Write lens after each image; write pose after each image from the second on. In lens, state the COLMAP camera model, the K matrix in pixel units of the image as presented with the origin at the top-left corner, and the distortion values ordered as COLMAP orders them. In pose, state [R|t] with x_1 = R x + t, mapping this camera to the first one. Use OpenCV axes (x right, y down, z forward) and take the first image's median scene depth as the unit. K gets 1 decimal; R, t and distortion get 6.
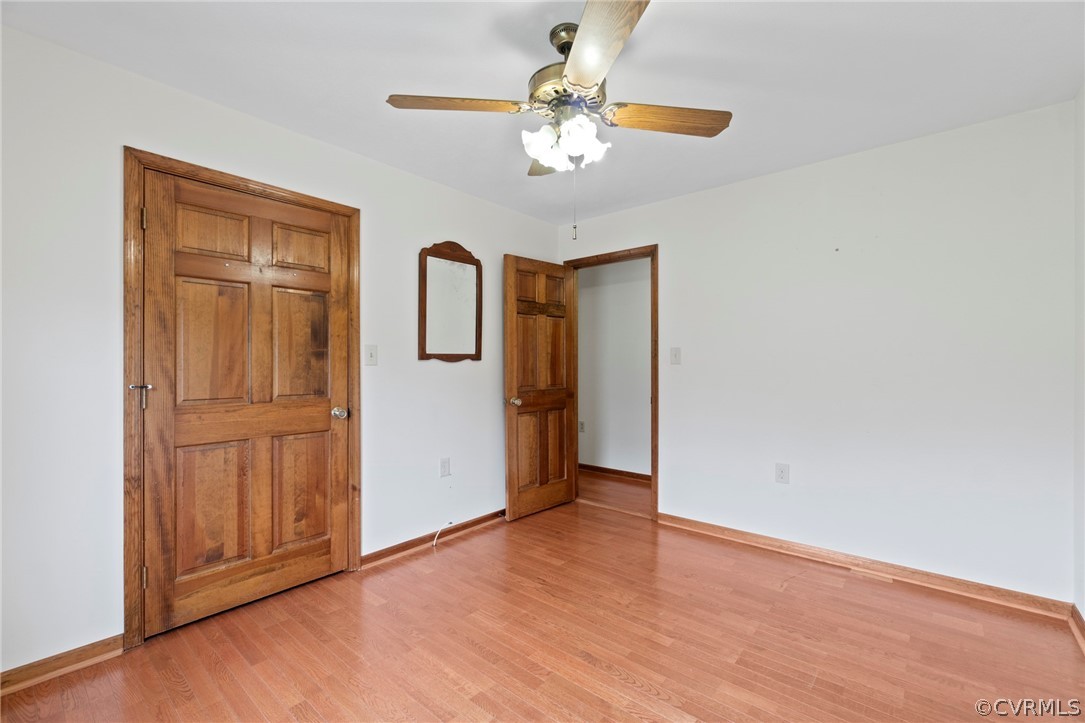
lens RADIAL K [[467.8, 0, 540.5], [0, 467.8, 362.7], [0, 0, 1]] dist [-0.002238, -0.000034]
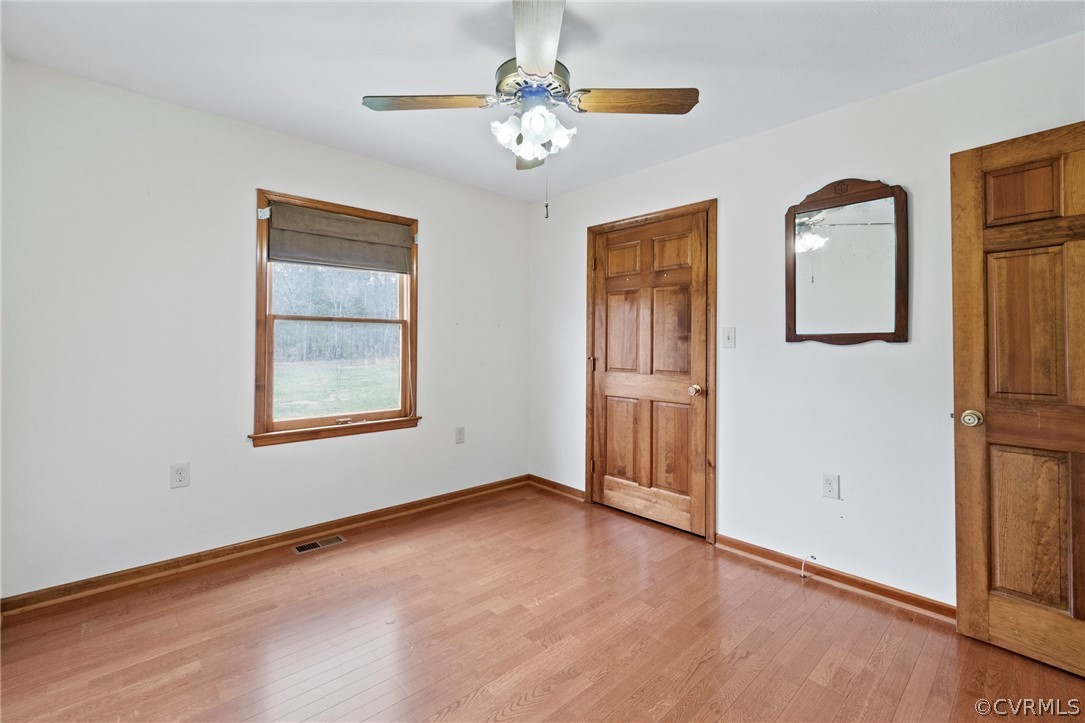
lens RADIAL K [[560.4, 0, 608.7], [0, 560.4, 334.4], [0, 0, 1]] dist [0.007284, -0.000379]
pose [[-0.111372, -0.019694, -0.993584, 0.957261], [-0.004367, 0.999804, -0.019328, 0.001349], [0.993769, 0.002187, -0.111436, 0.979891]]
